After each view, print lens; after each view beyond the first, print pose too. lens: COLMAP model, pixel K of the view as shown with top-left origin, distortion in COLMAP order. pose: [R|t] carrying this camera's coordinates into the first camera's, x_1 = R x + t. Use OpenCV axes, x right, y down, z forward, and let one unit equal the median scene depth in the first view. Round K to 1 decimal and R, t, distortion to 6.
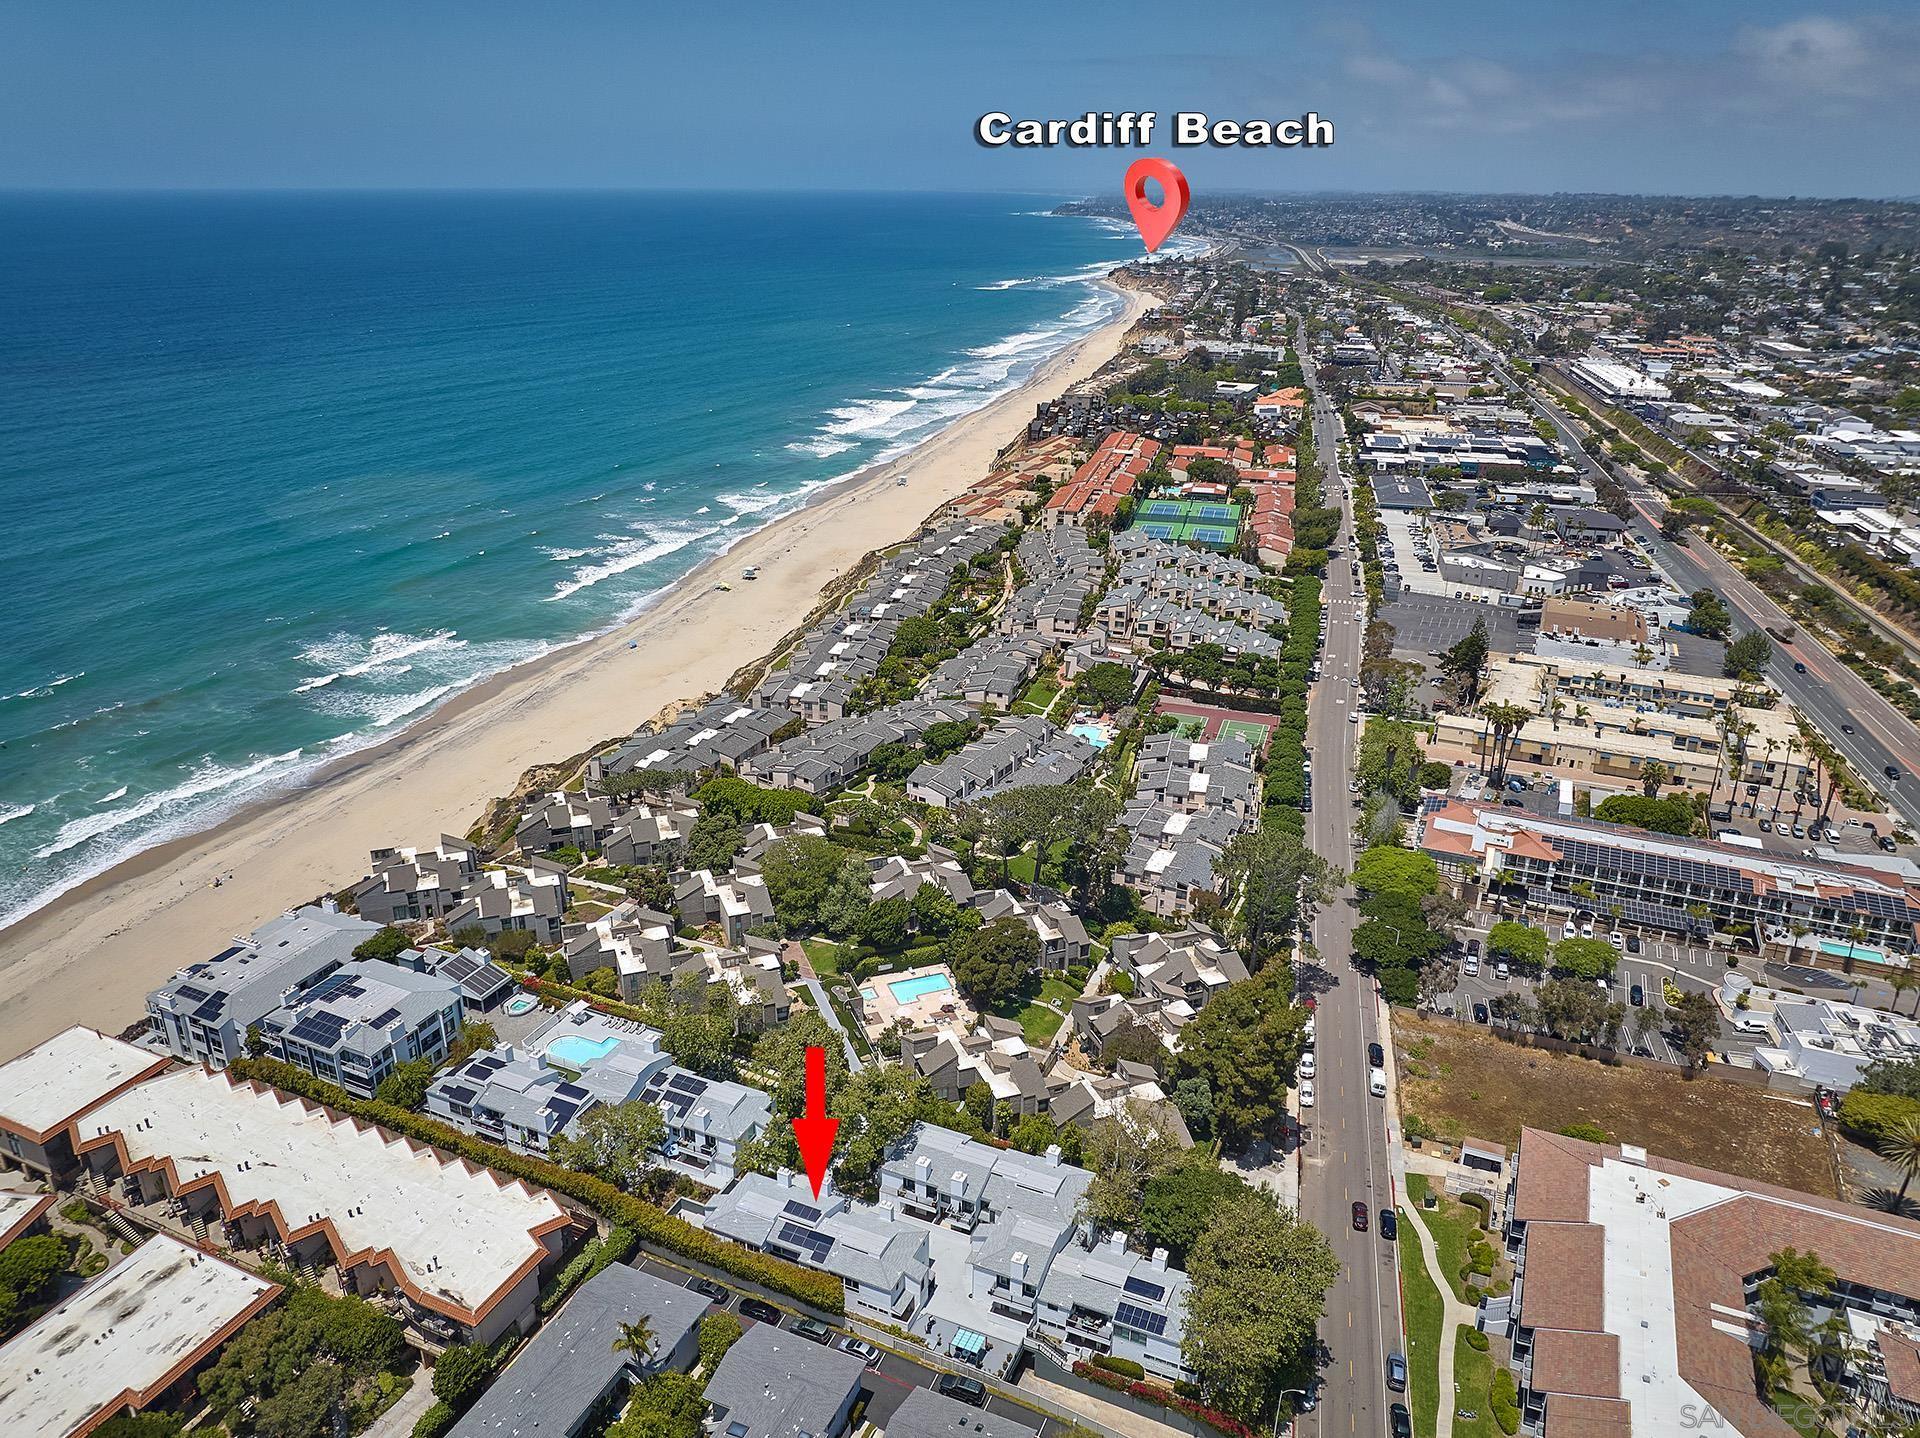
lens RADIAL K [[1338.9, 0, 960.0], [0, 1338.9, 719.0], [0, 0, 1]] dist [-0.032616, -0.003431]
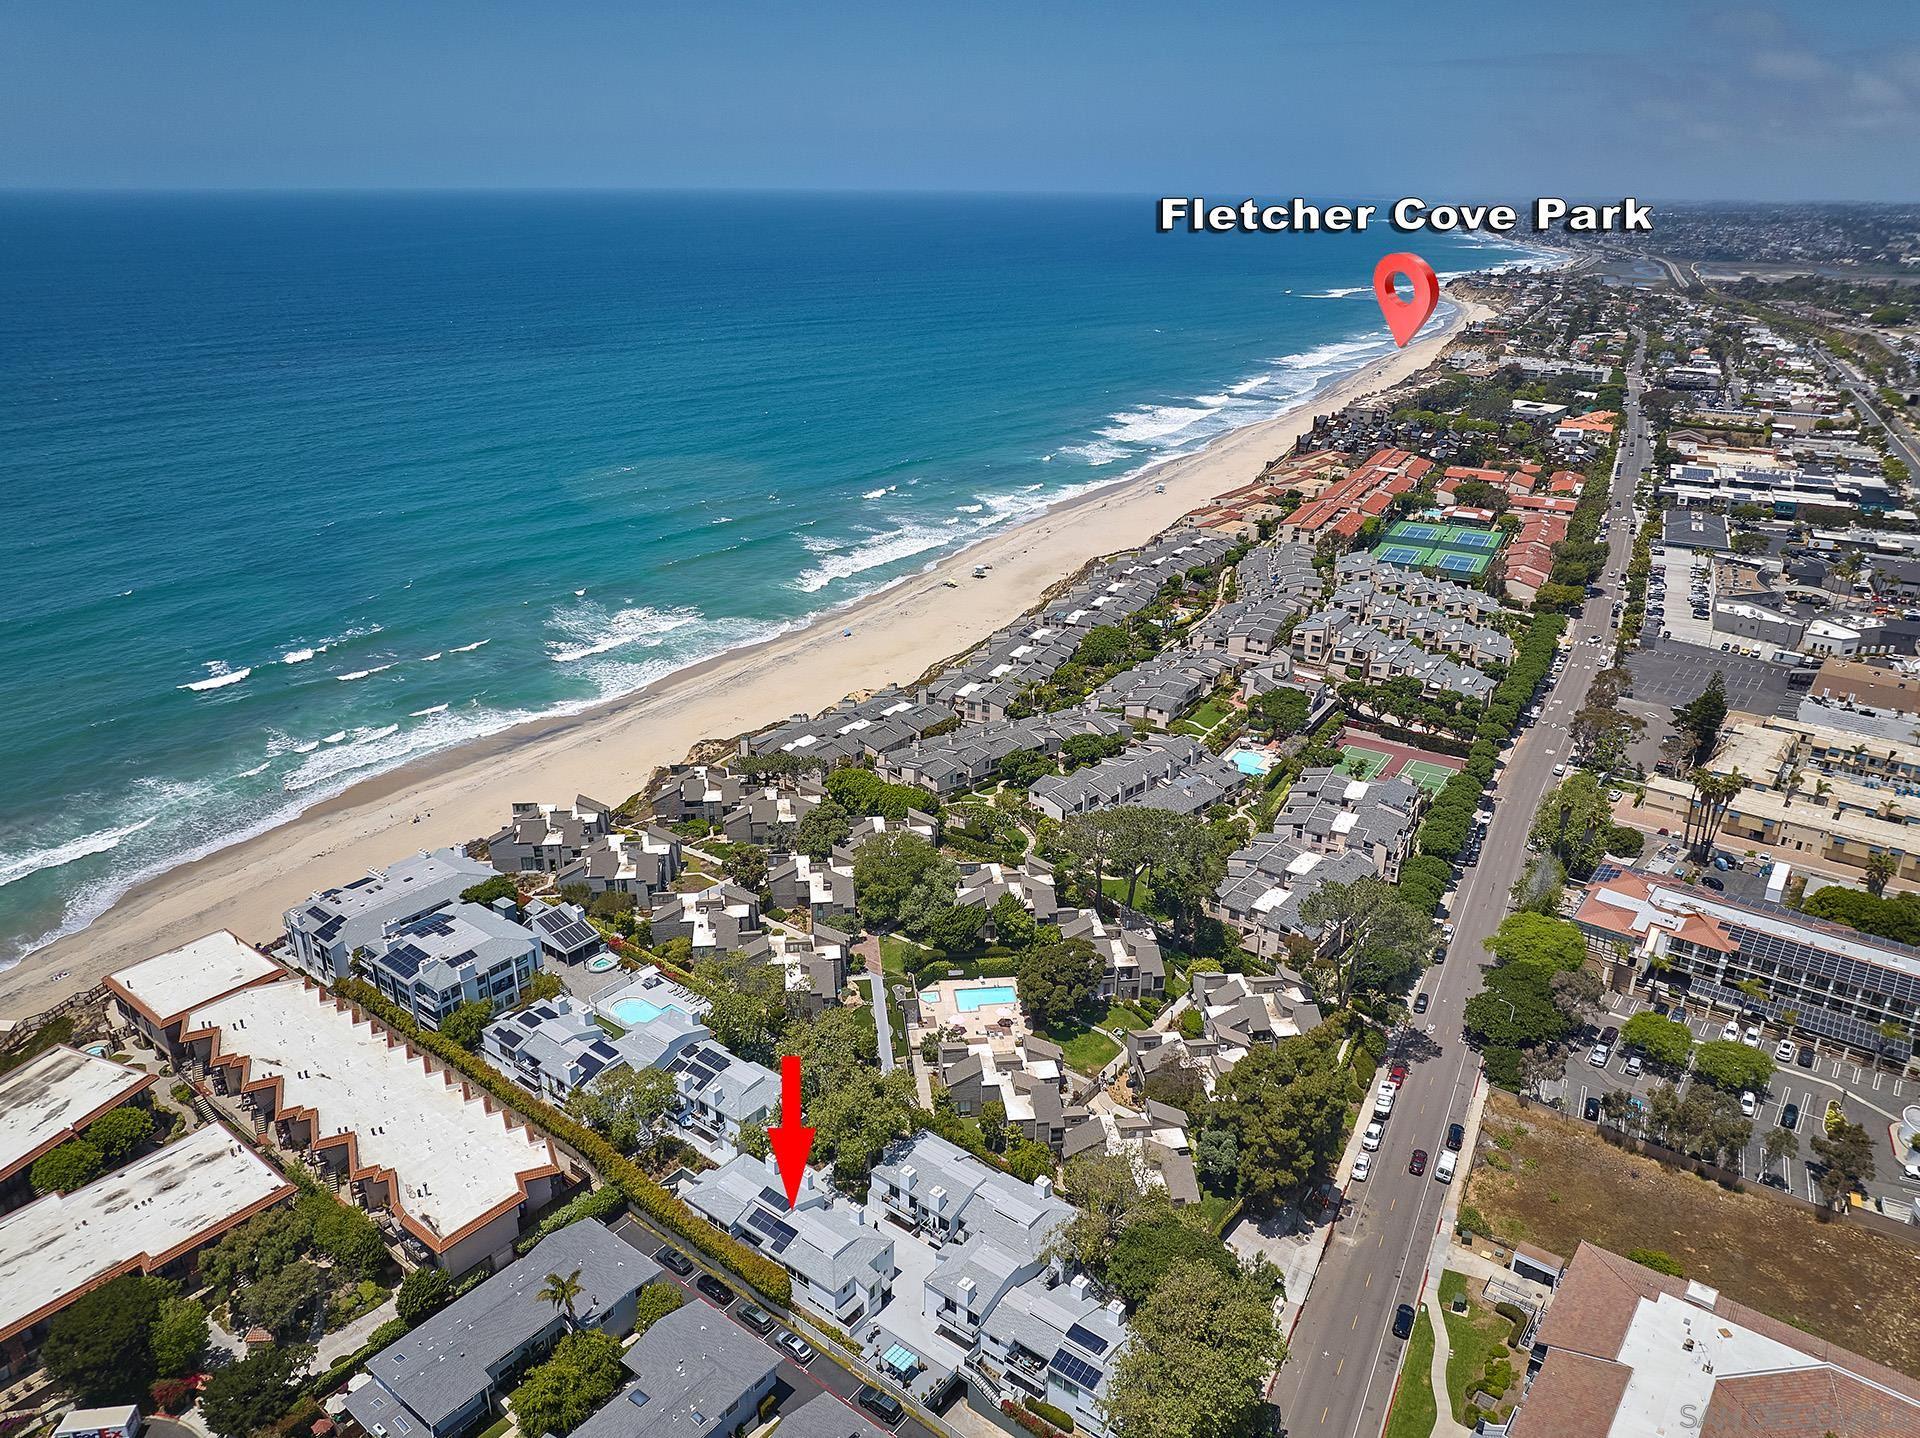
lens RADIAL K [[1341.0, 0, 960.0], [0, 1341.0, 719.0], [0, 0, 1]] dist [-0.037544, -0.001600]
pose [[0.971134, 0.088756, -0.221405, 0.142727], [-0.089374, 0.995972, 0.007247, -0.009129], [0.221157, 0.012750, 0.975155, 0.027285]]
